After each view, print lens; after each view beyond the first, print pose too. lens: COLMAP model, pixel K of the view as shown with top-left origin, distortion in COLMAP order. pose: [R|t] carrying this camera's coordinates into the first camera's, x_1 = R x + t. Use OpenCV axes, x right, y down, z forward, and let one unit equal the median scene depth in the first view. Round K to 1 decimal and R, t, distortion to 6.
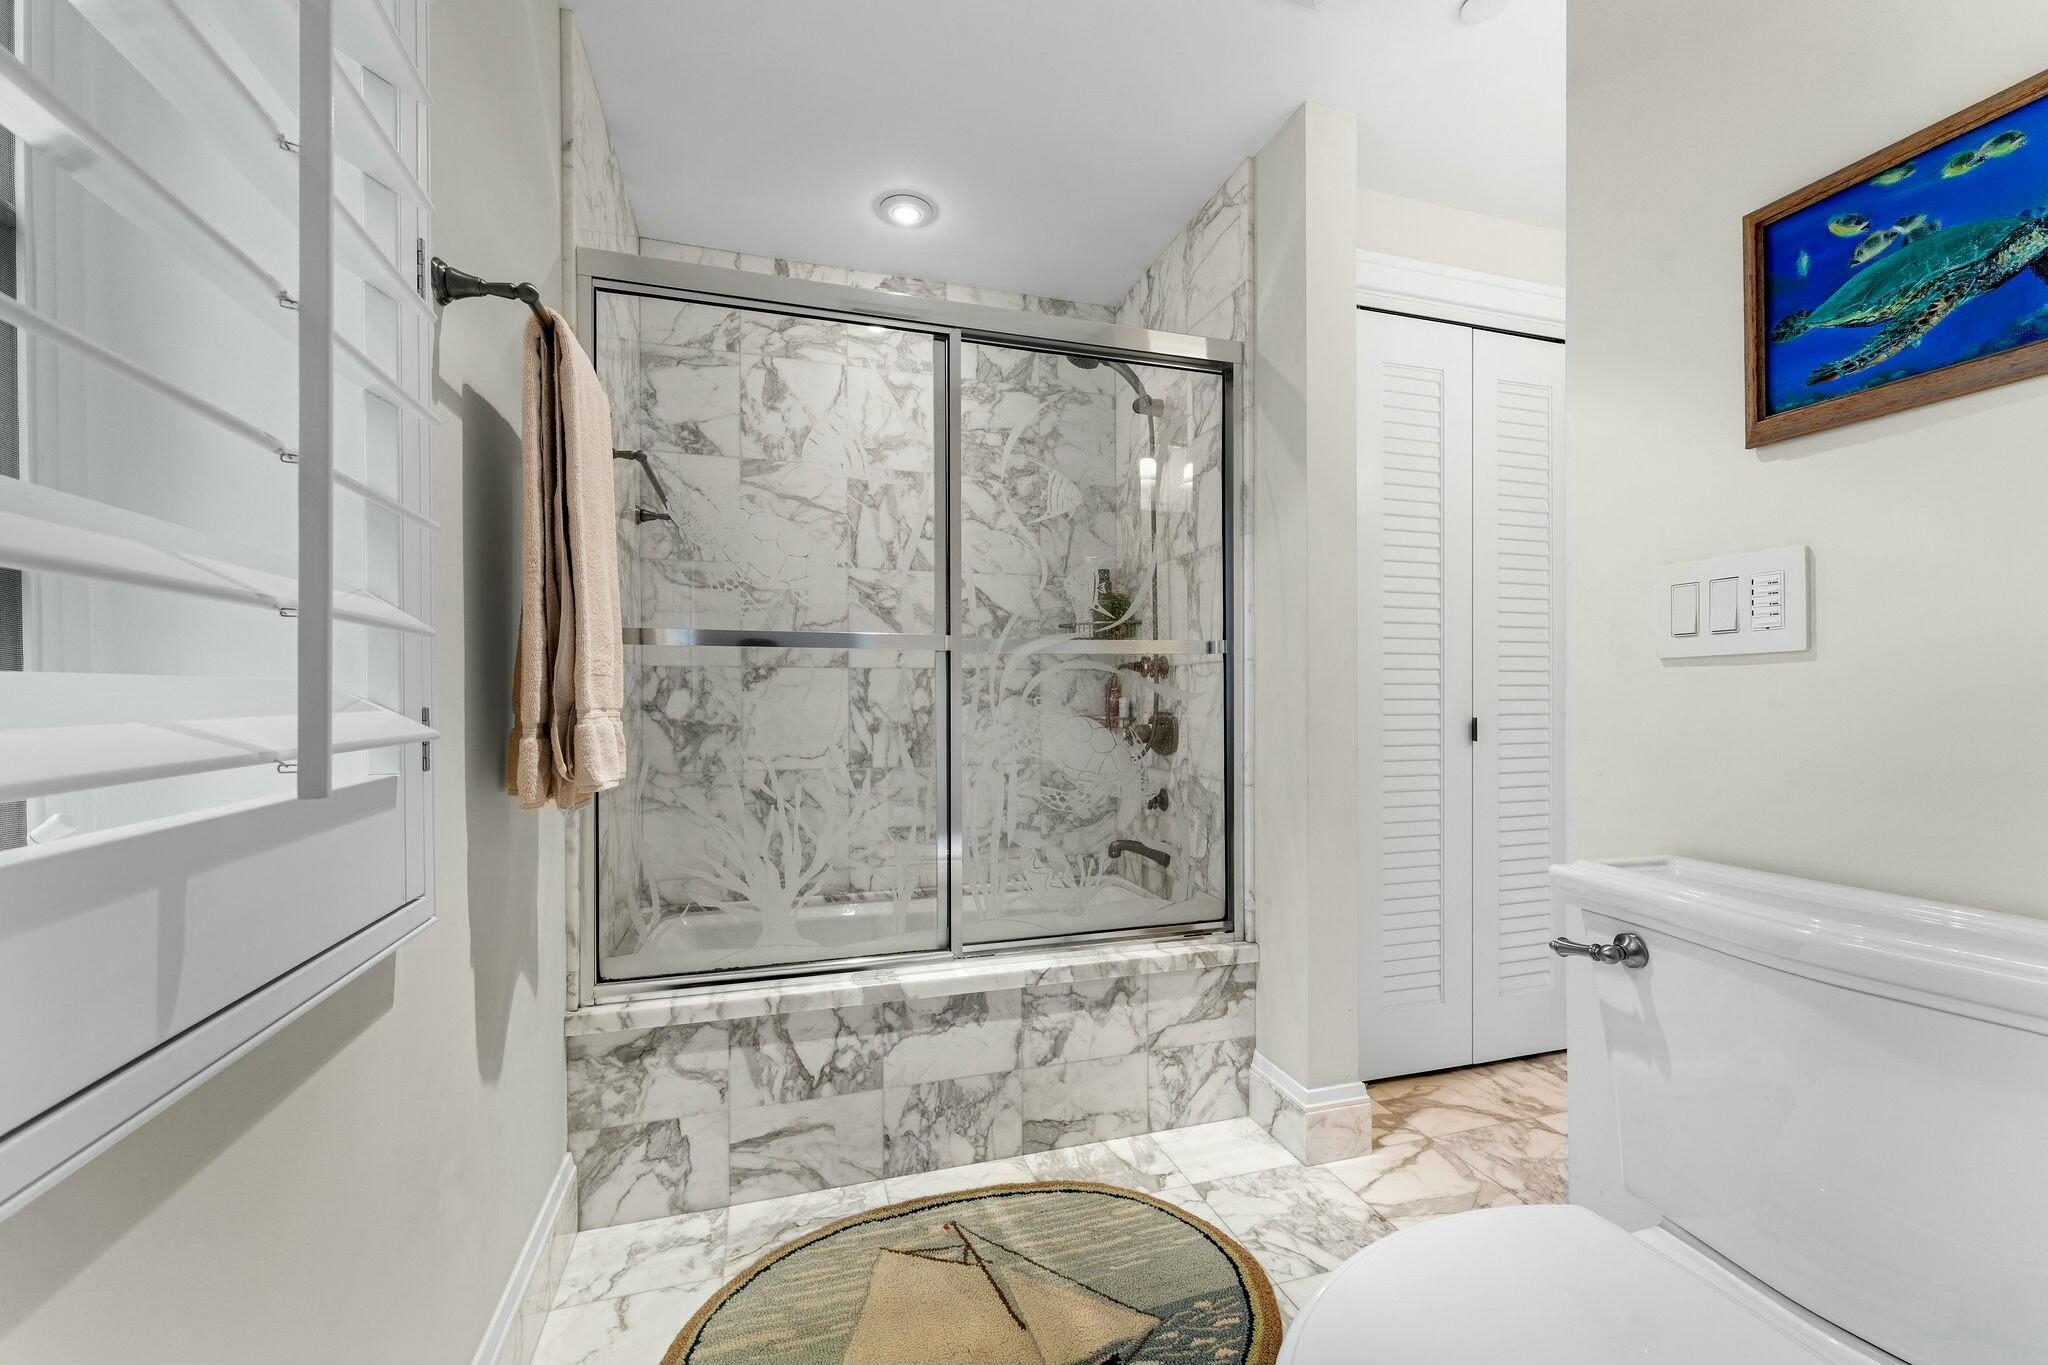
lens RADIAL K [[834.0, 0, 1029.2], [0, 834.0, 693.5], [0, 0, 1]] dist [0.000281, -0.000011]
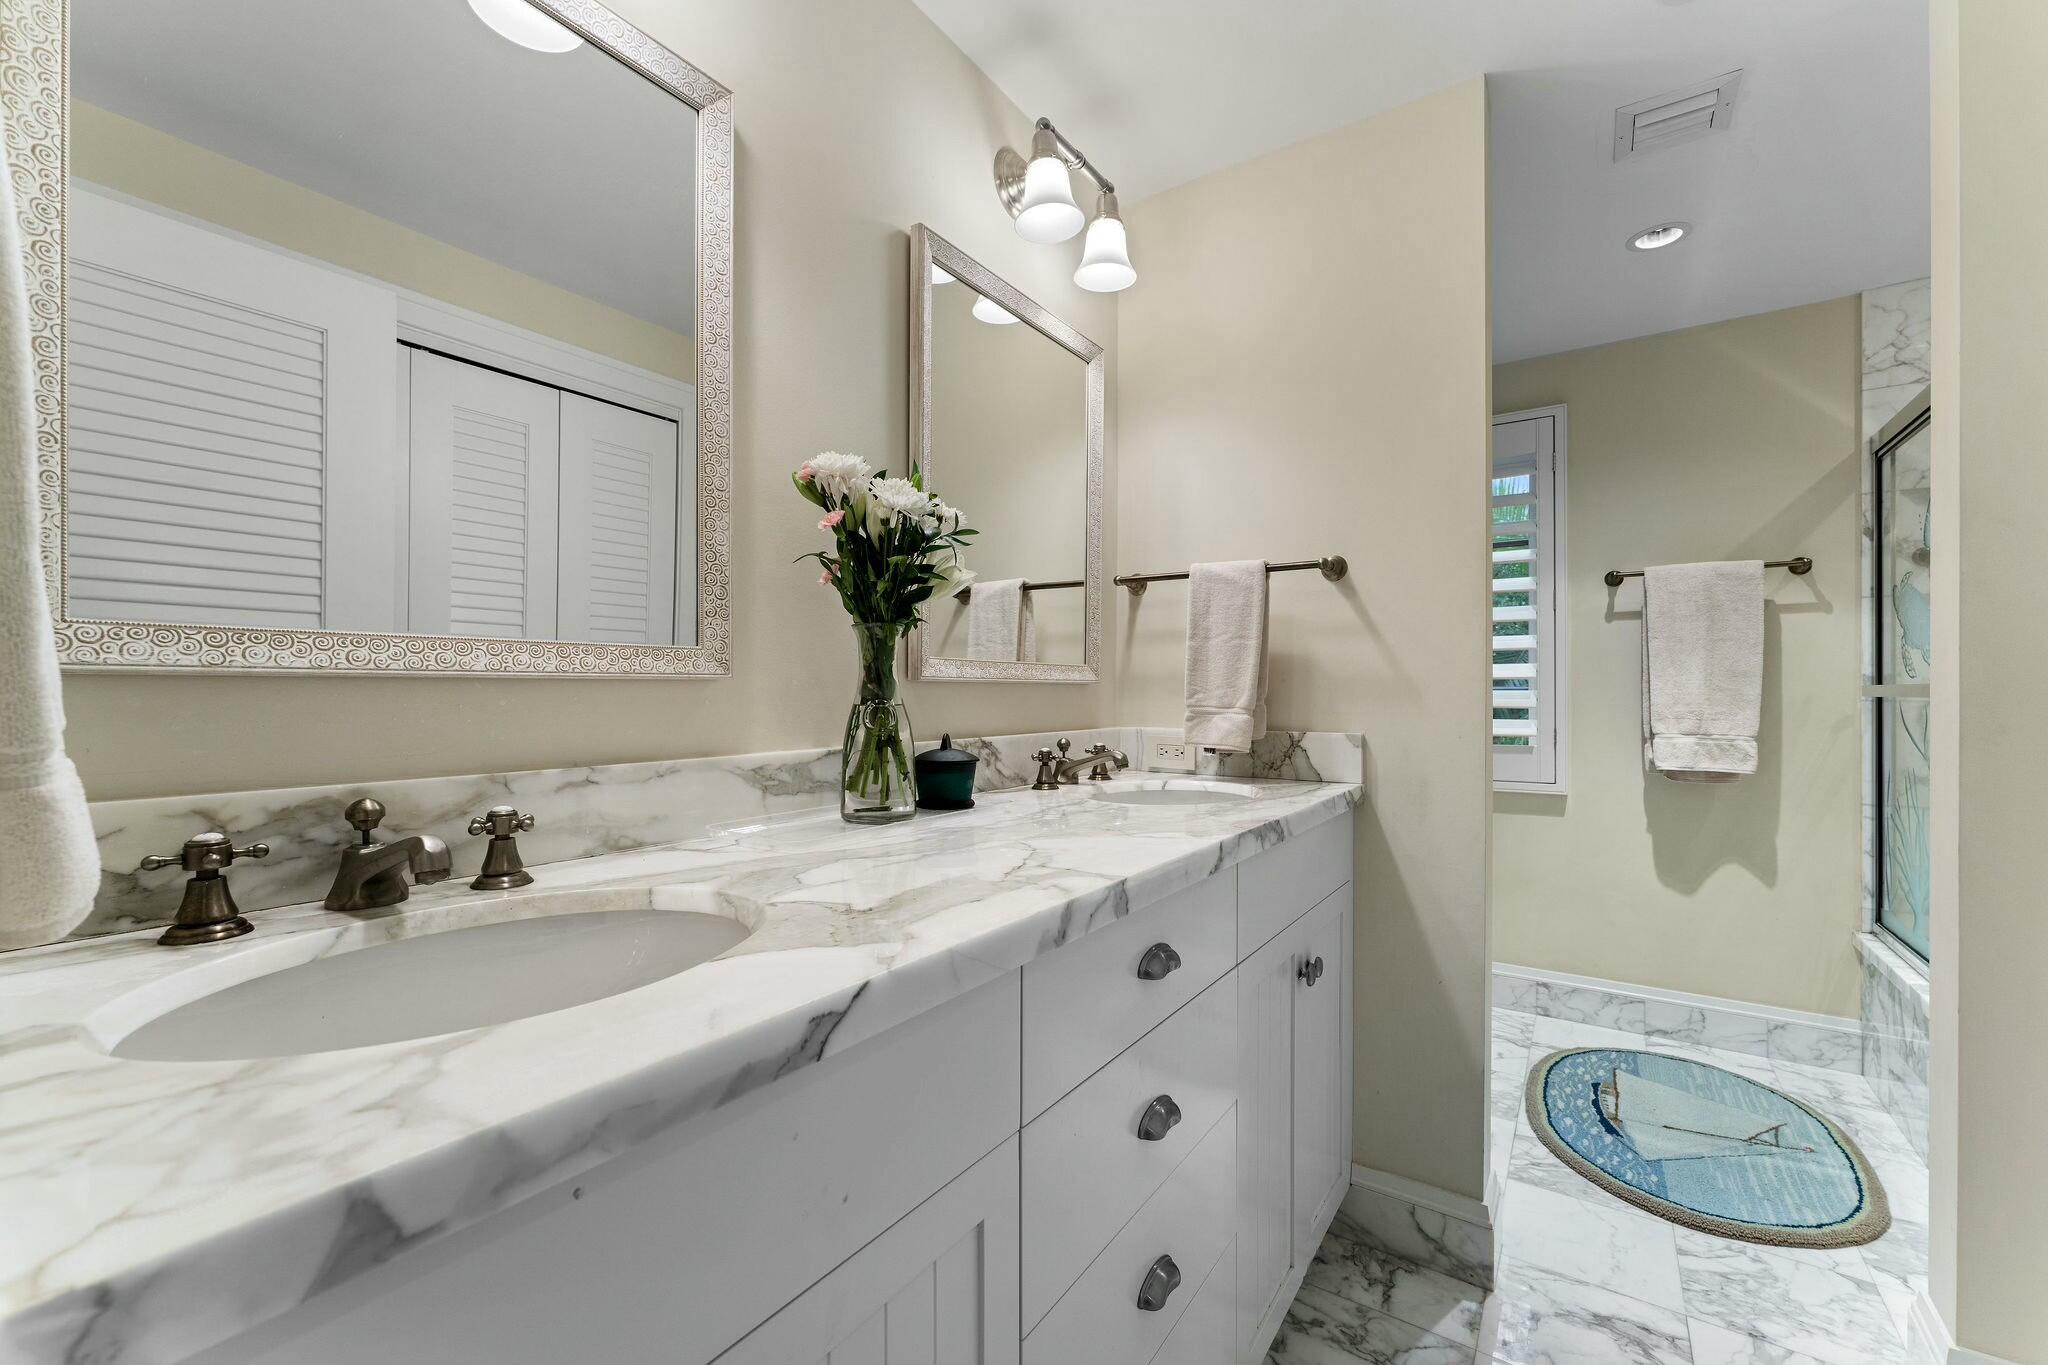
lens RADIAL K [[834.0, 0, 1022.7], [0, 834.0, 688.5], [0, 0, 1]] dist [0.000281, -0.000011]
pose [[-0.783781, -0.003491, -0.621027, 1.649829], [-0.001802, 0.999993, -0.003347, -0.062919], [0.621034, -0.001504, -0.783782, 1.253833]]
